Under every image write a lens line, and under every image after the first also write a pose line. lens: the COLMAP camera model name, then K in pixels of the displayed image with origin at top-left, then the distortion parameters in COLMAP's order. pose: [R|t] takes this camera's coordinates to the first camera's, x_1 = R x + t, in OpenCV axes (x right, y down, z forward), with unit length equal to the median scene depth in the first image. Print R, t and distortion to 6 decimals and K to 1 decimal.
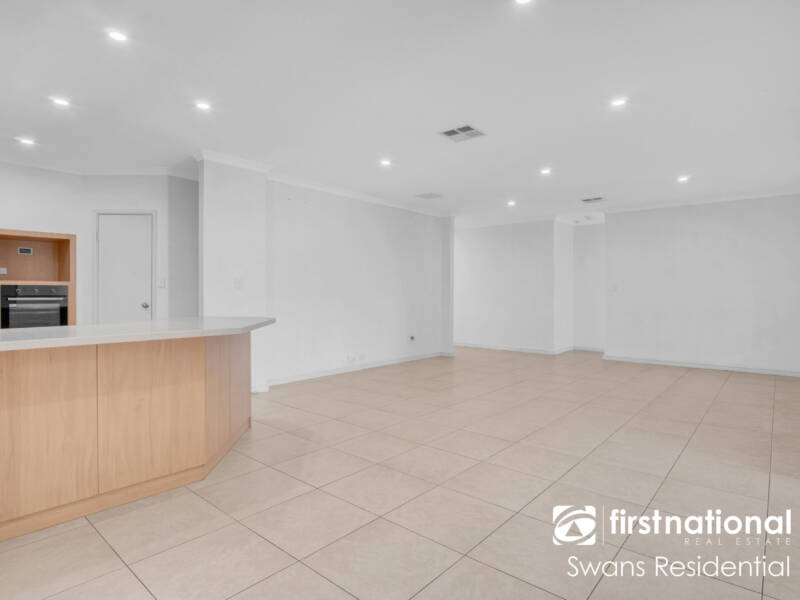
lens RADIAL K [[437.2, 0, 400.0], [0, 437.2, 300.0], [0, 0, 1]] dist [-0.033119, -0.001035]
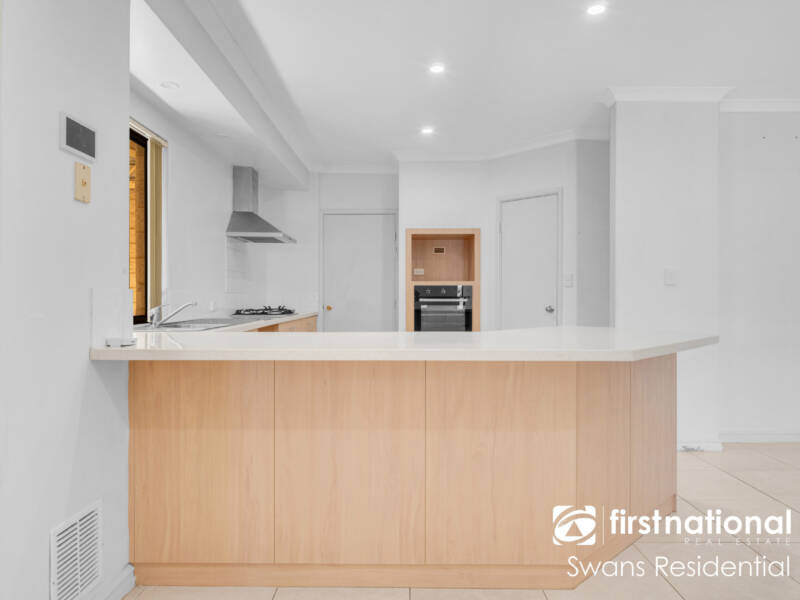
lens RADIAL K [[544.7, 0, 400.0], [0, 544.7, 300.0], [0, 0, 1]] dist [0.009873, 0.002166]
pose [[0.652348, 0.004102, -0.757909, -0.008738], [-0.009525, 0.999951, -0.002786, 0.000935], [0.757860, 0.009036, 0.652355, 0.140992]]
